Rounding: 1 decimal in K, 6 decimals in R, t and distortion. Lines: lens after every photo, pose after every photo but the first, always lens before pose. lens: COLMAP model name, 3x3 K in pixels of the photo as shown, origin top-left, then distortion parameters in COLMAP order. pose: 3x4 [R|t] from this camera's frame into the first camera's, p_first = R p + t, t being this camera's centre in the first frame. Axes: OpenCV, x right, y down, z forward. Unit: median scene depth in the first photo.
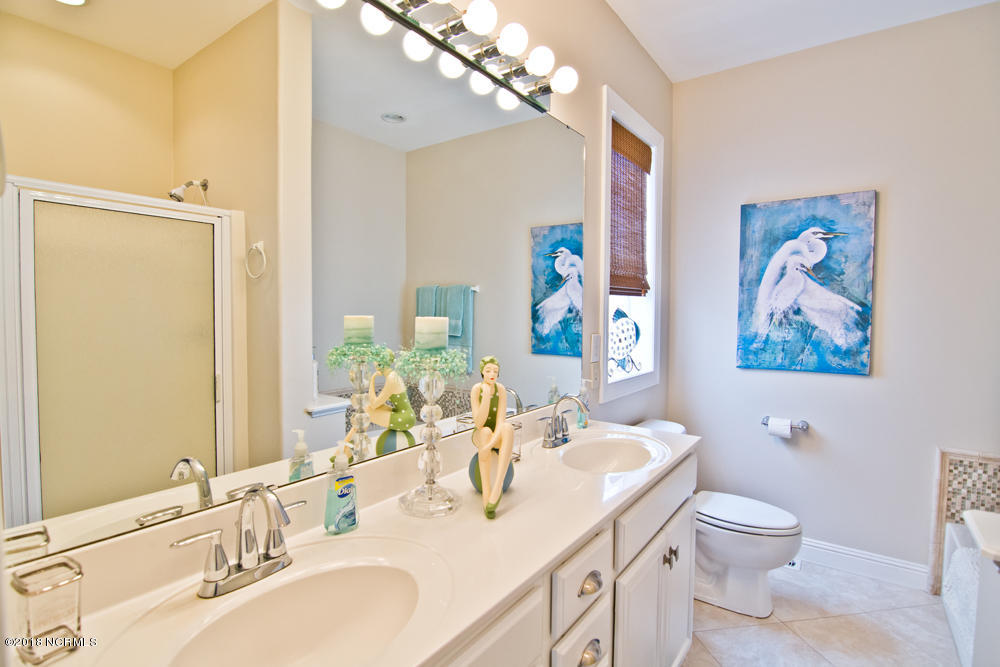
lens RADIAL K [[486.2, 0, 492.2], [0, 486.2, 328.3], [0, 0, 1]] dist [-0.000637, -0.013682]
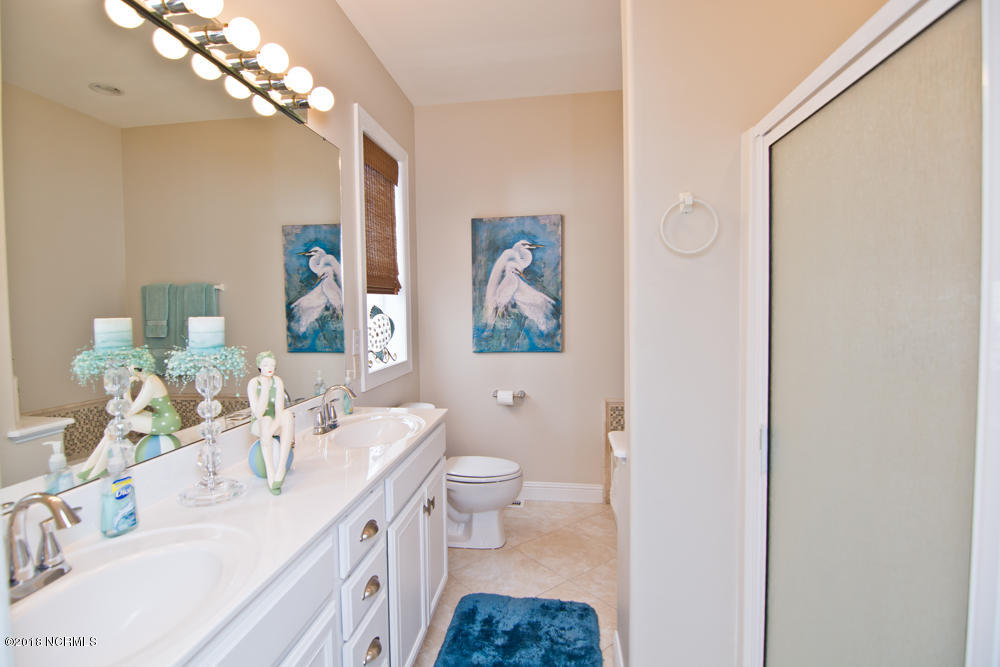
lens RADIAL K [[486.2, 0, 492.2], [0, 486.2, 328.3], [0, 0, 1]] dist [-0.000637, -0.013682]
pose [[0.875886, -0.039882, 0.480867, -0.041995], [0.036959, 0.999196, 0.015551, 0.003554], [-0.481101, 0.004152, 0.876655, -0.101383]]
